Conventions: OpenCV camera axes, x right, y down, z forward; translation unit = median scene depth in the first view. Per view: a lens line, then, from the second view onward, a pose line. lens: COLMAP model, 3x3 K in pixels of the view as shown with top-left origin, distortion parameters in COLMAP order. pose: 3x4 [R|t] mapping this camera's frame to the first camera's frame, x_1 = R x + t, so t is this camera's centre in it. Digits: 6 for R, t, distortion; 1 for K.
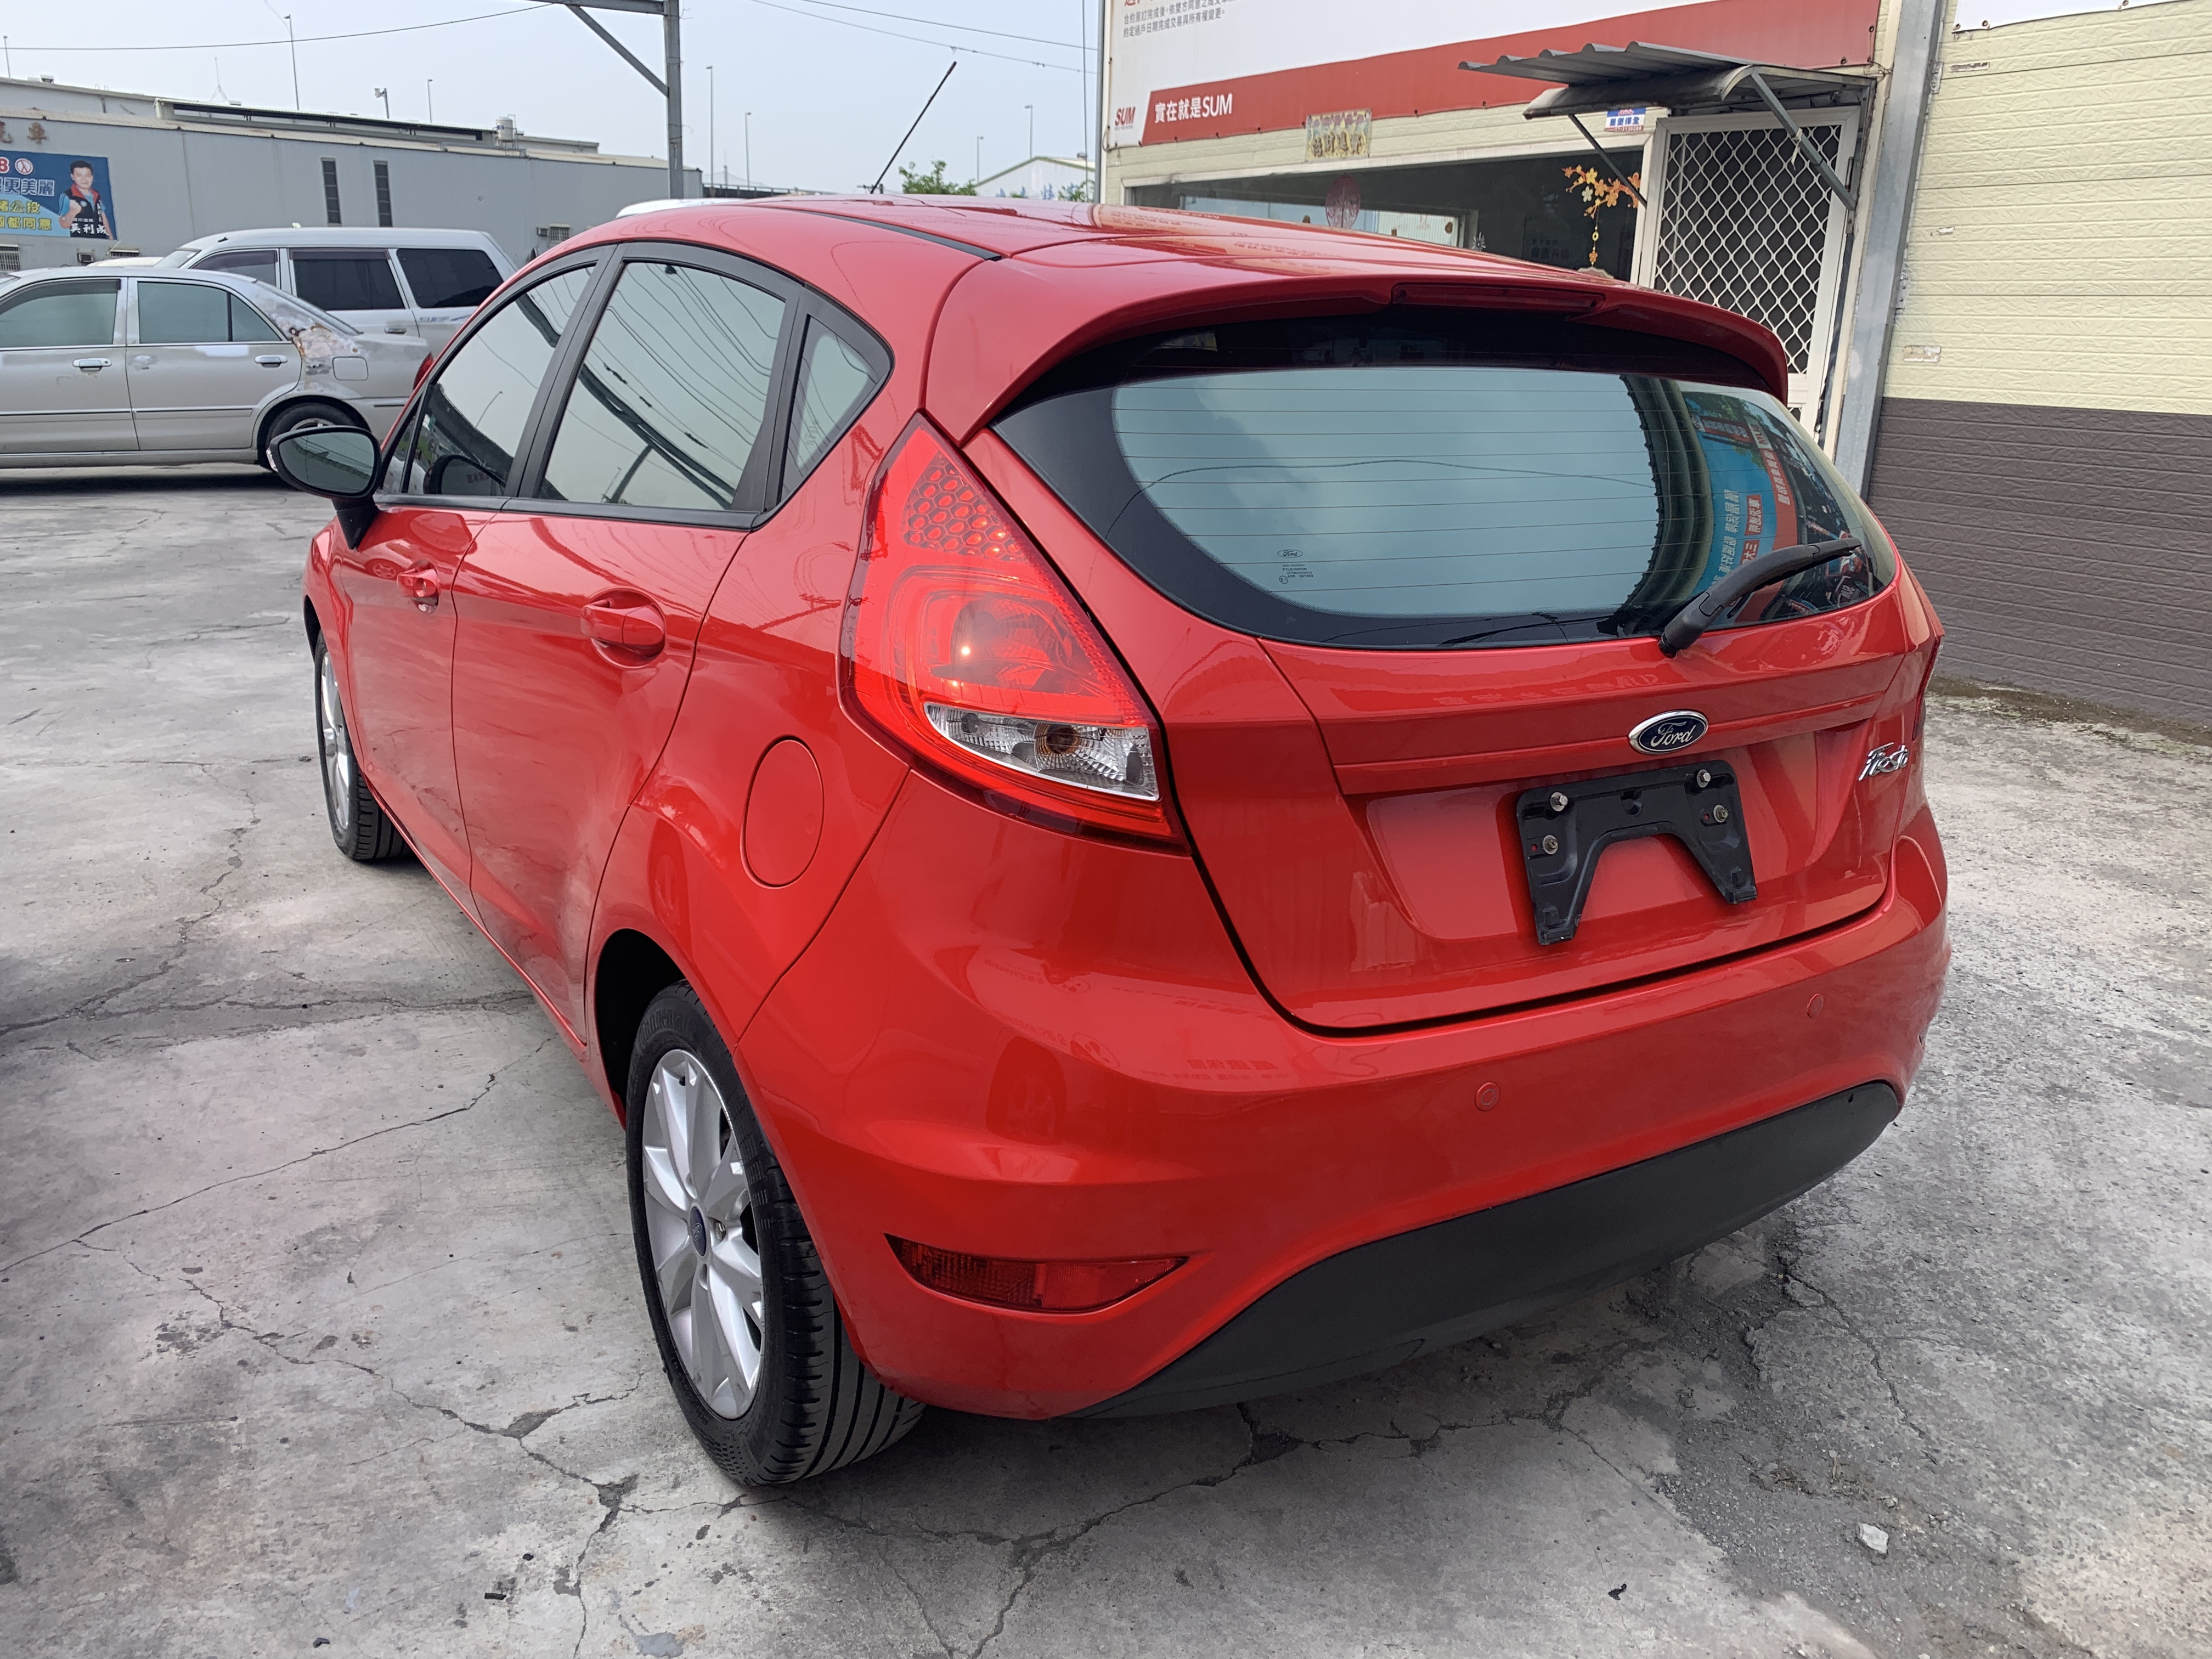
lens RADIAL K [[1670.3, 0, 1093.8], [0, 1670.3, 881.0], [0, 0, 1]] dist [0.004462, 0.007420]
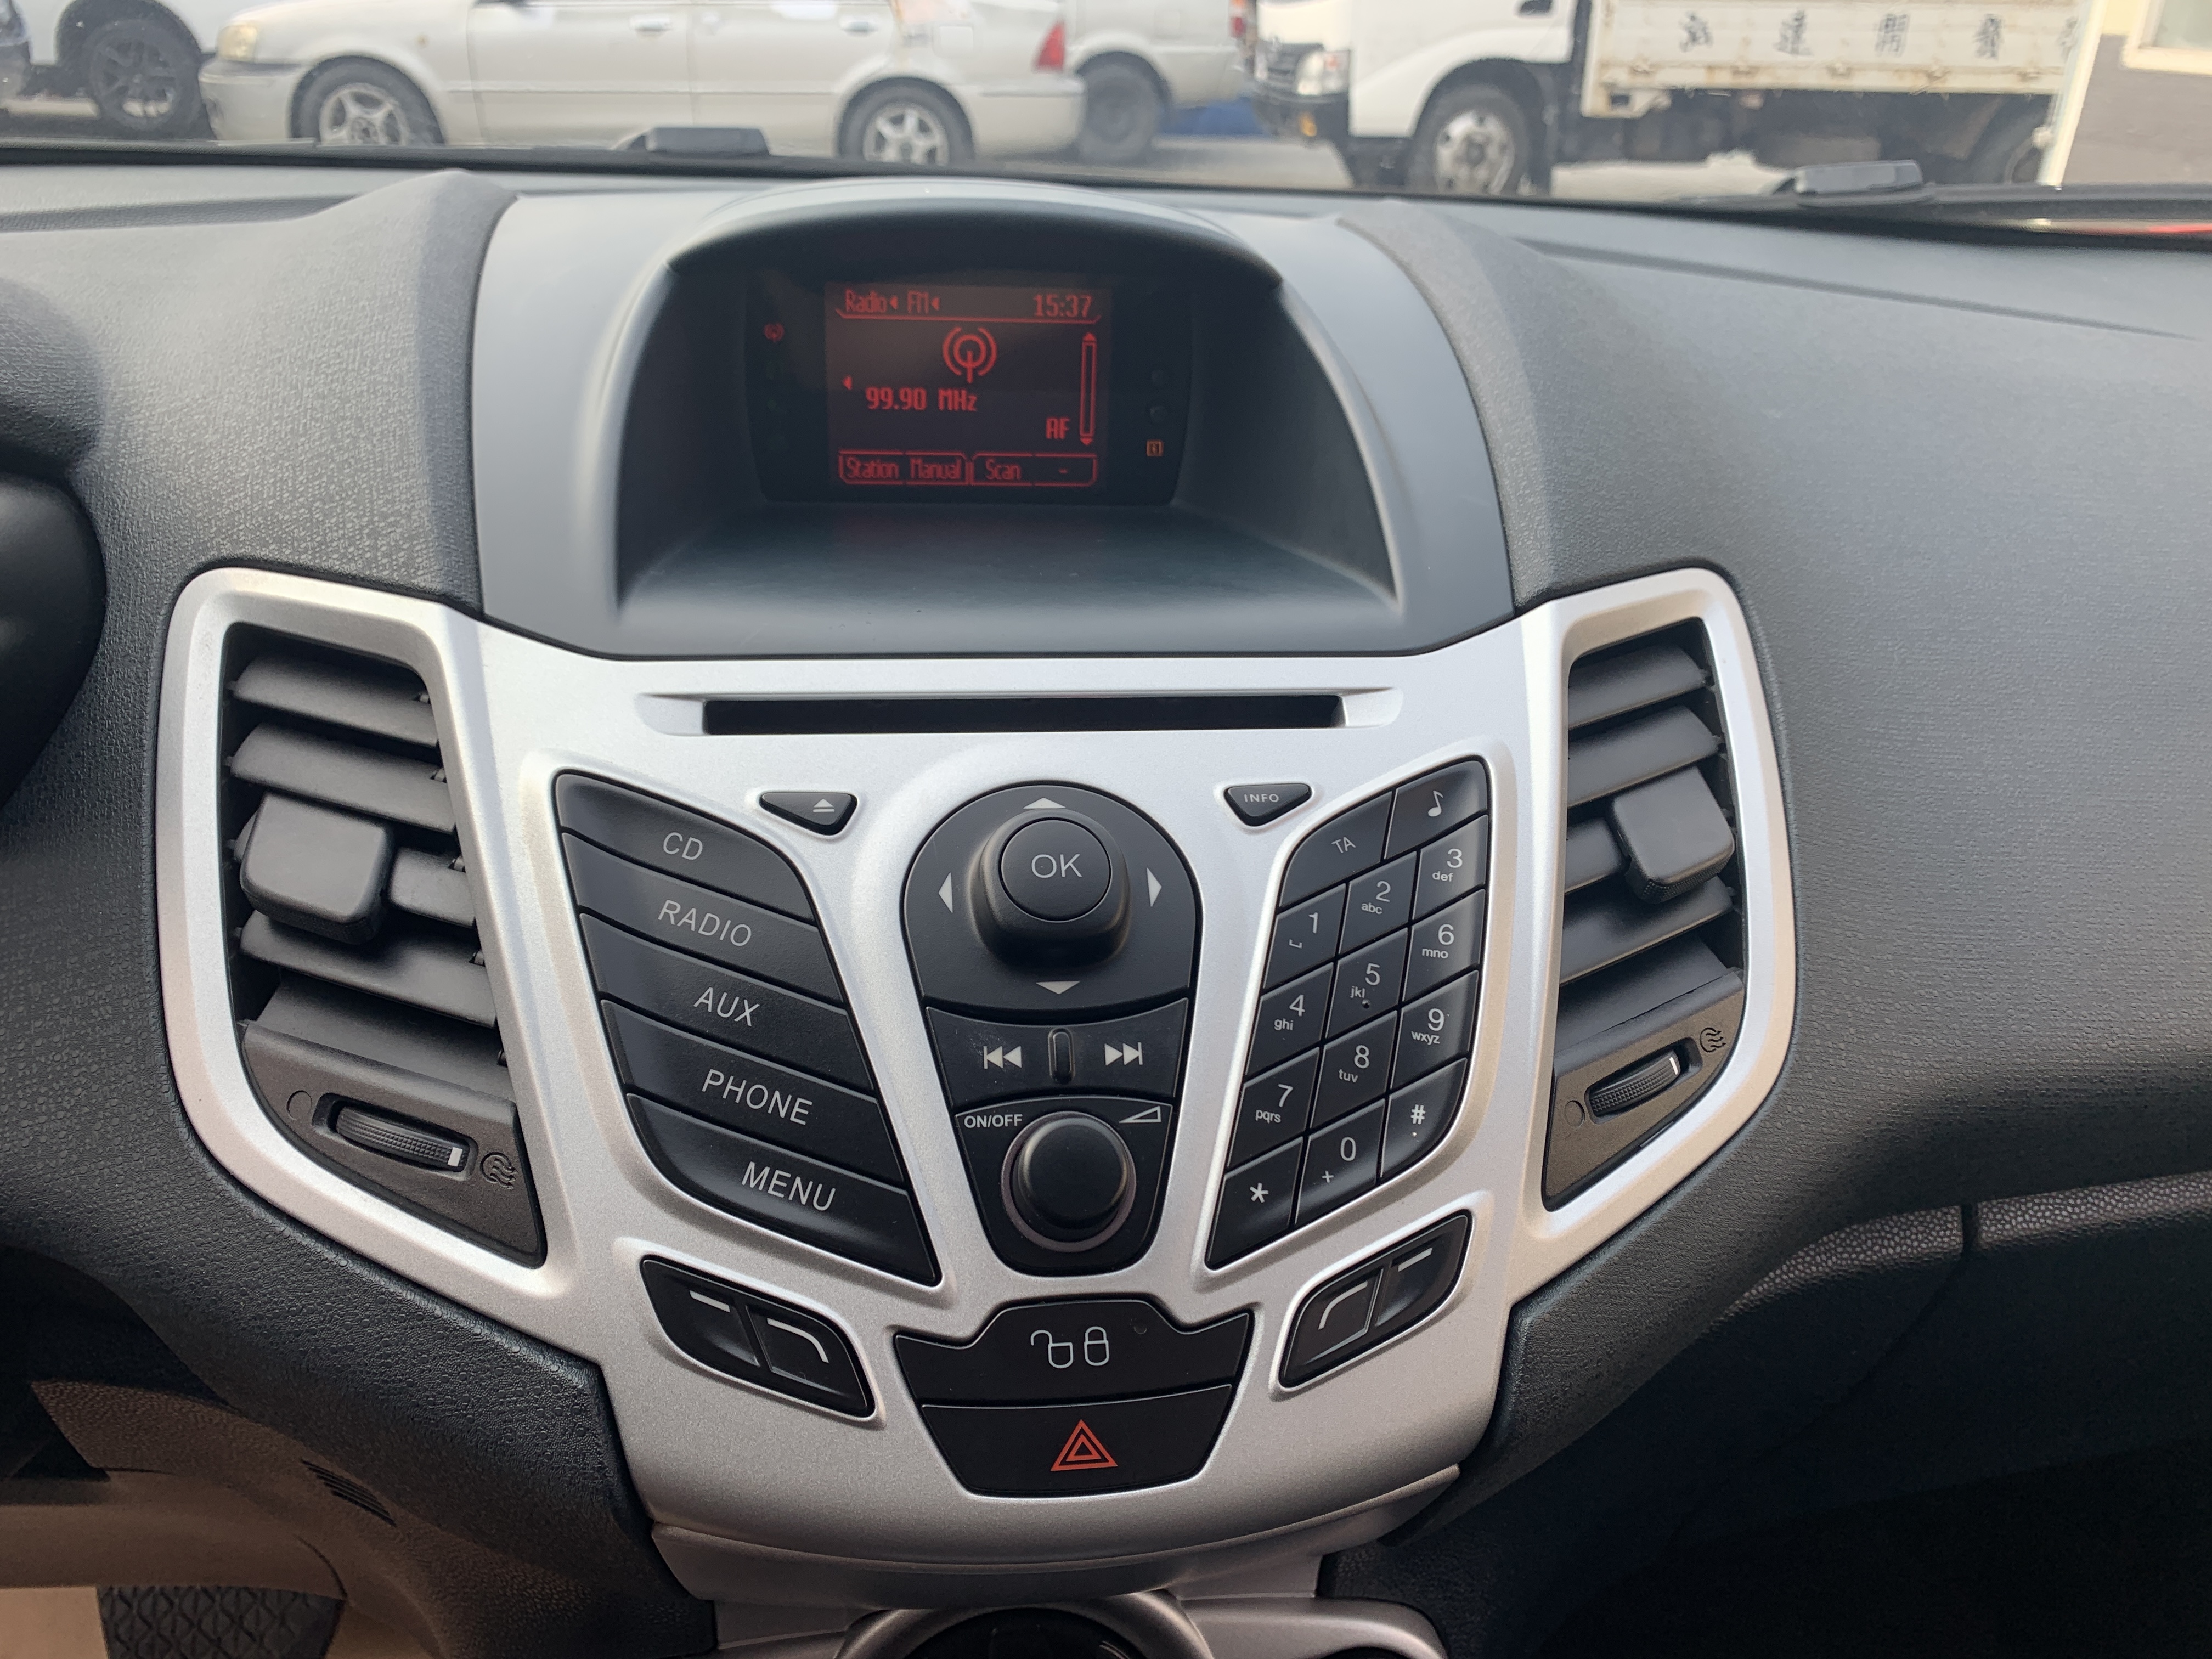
lens RADIAL K [[1708.3, 0, 1144.3], [0, 1708.3, 818.6], [0, 0, 1]] dist [0.008712, 0.015346]
pose [[0.926092, 0.172618, -0.335494, -0.279782], [-0.134149, 0.981747, 0.134823, -0.420157], [0.352643, -0.079852, 0.932344, 1.545307]]
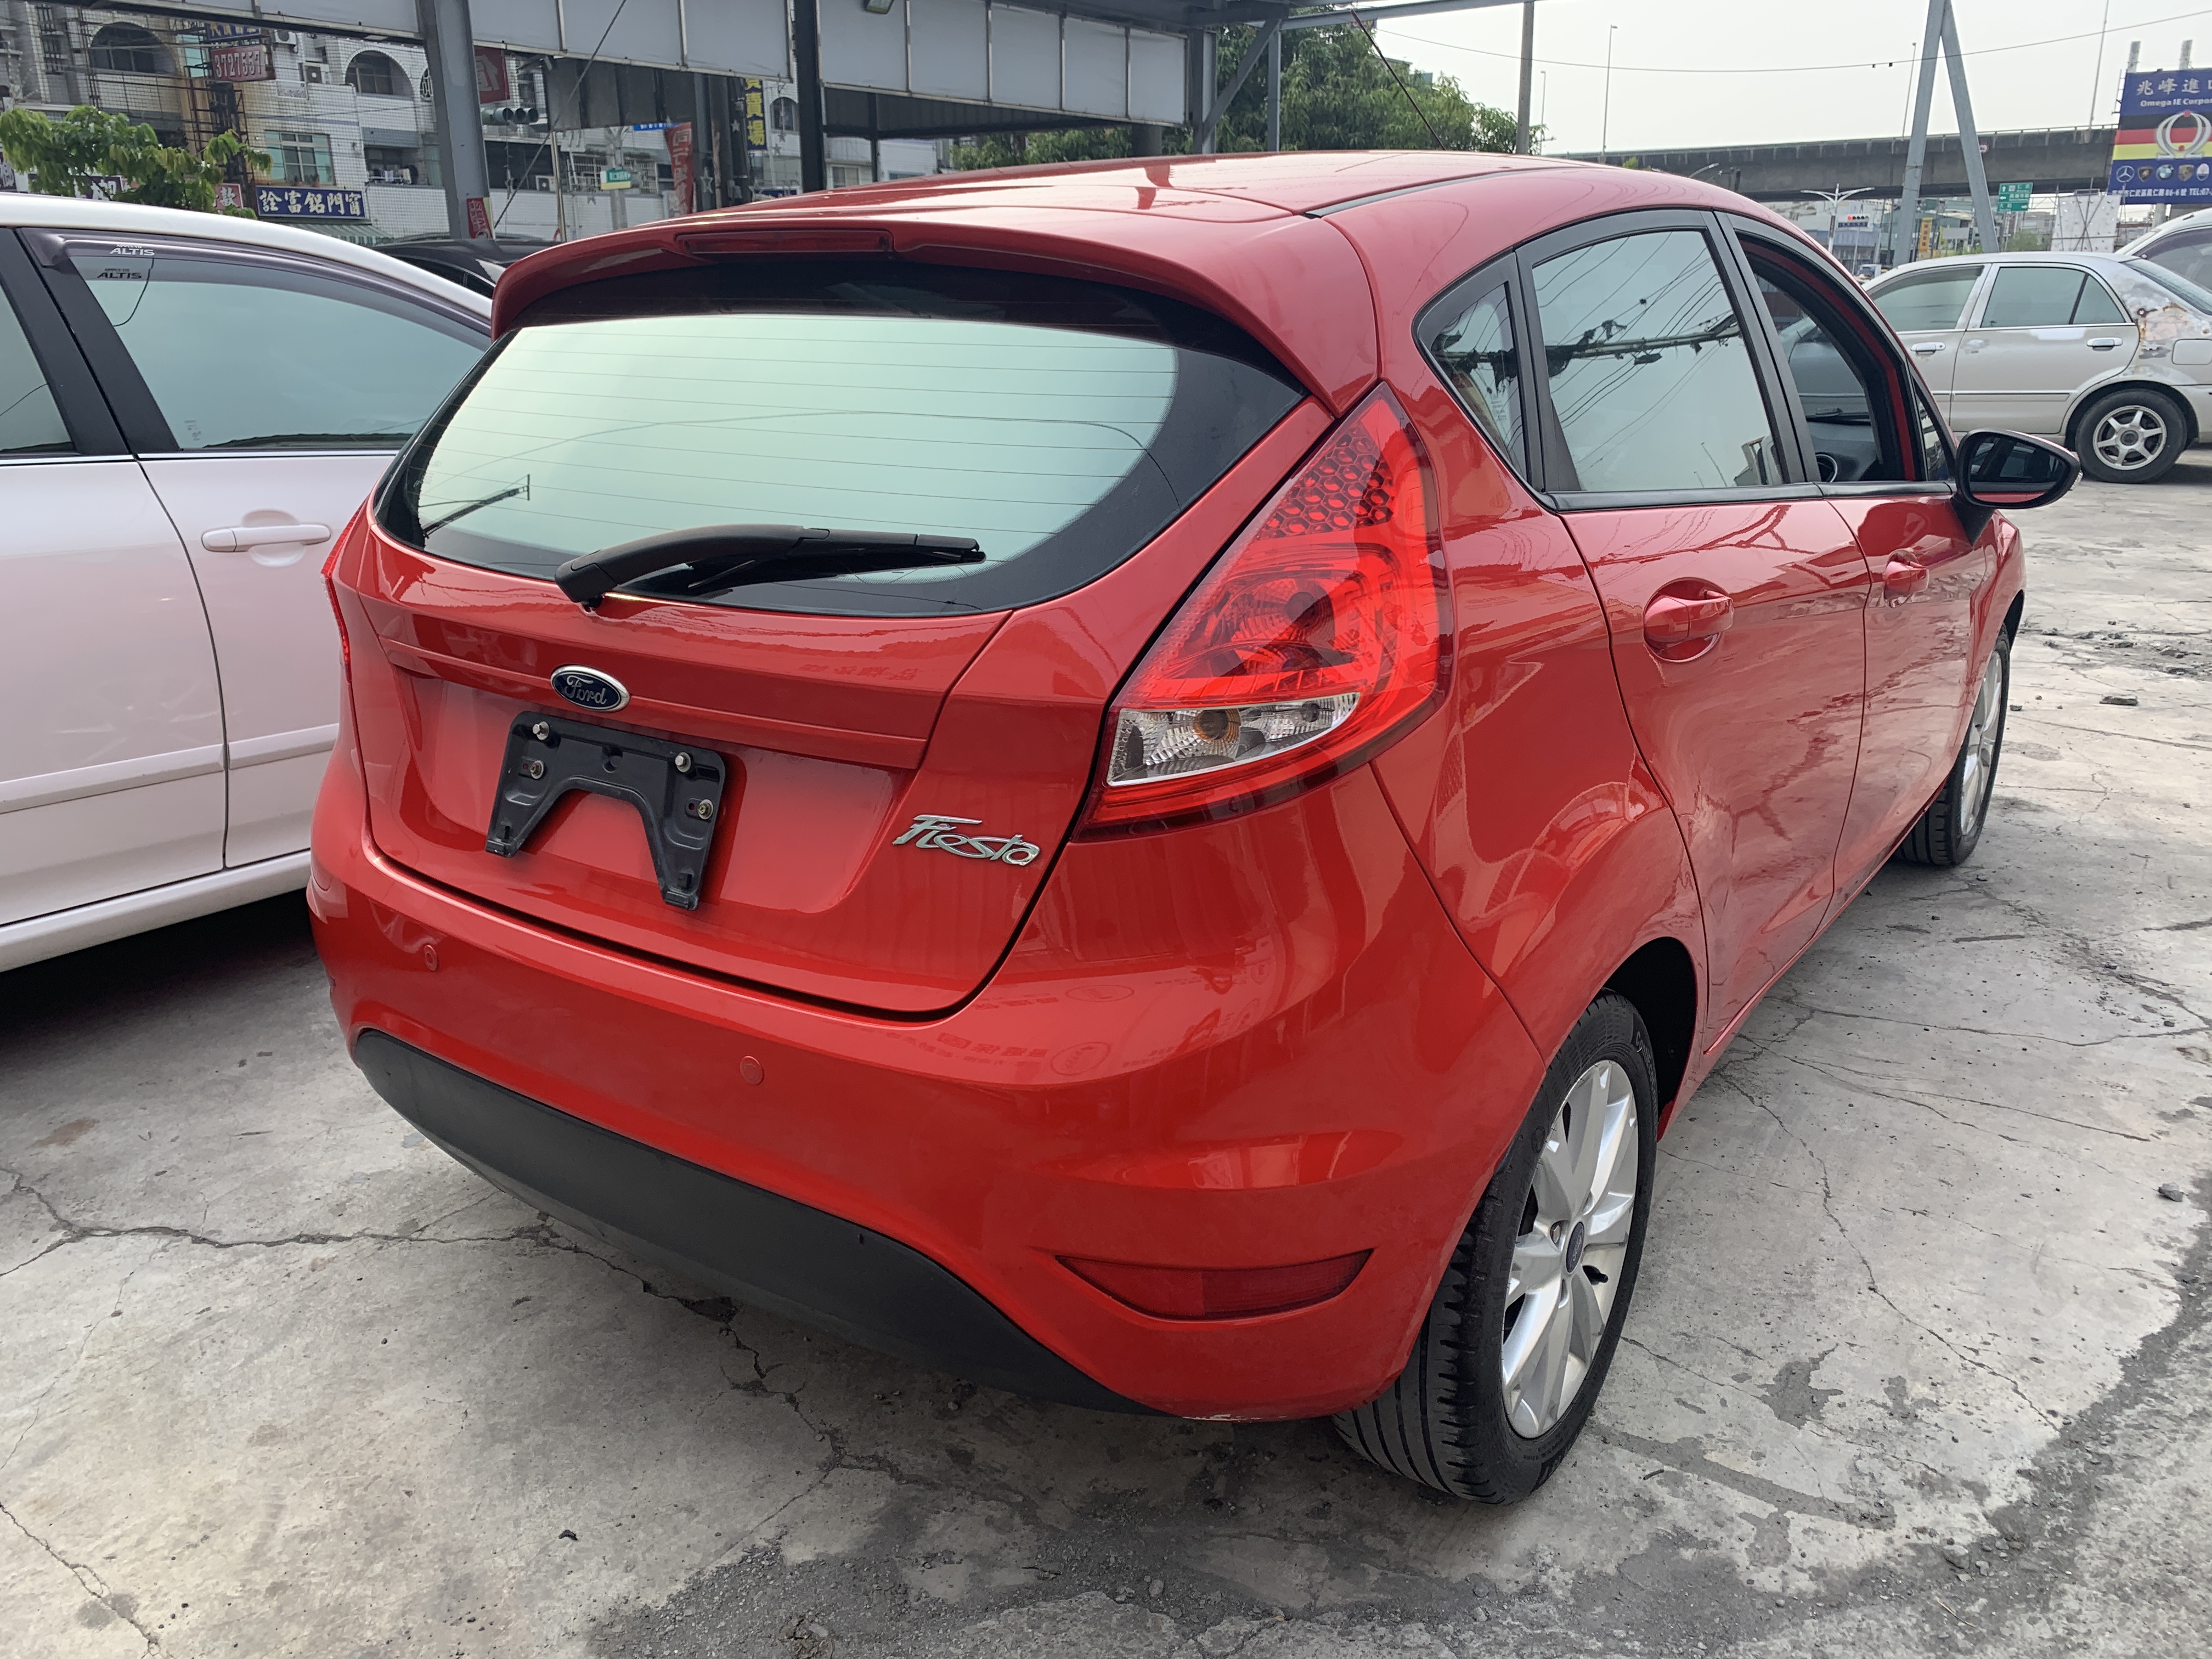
lens RADIAL K [[1660.3, 0, 1114.9], [0, 1660.3, 867.8], [0, 0, 1]] dist [0.019592, -0.012994]
pose [[0.405877, 0.273627, -0.872005, 1.004408], [-0.274187, 0.946635, 0.169423, -0.178523], [0.871828, 0.170328, 0.459243, 0.627537]]
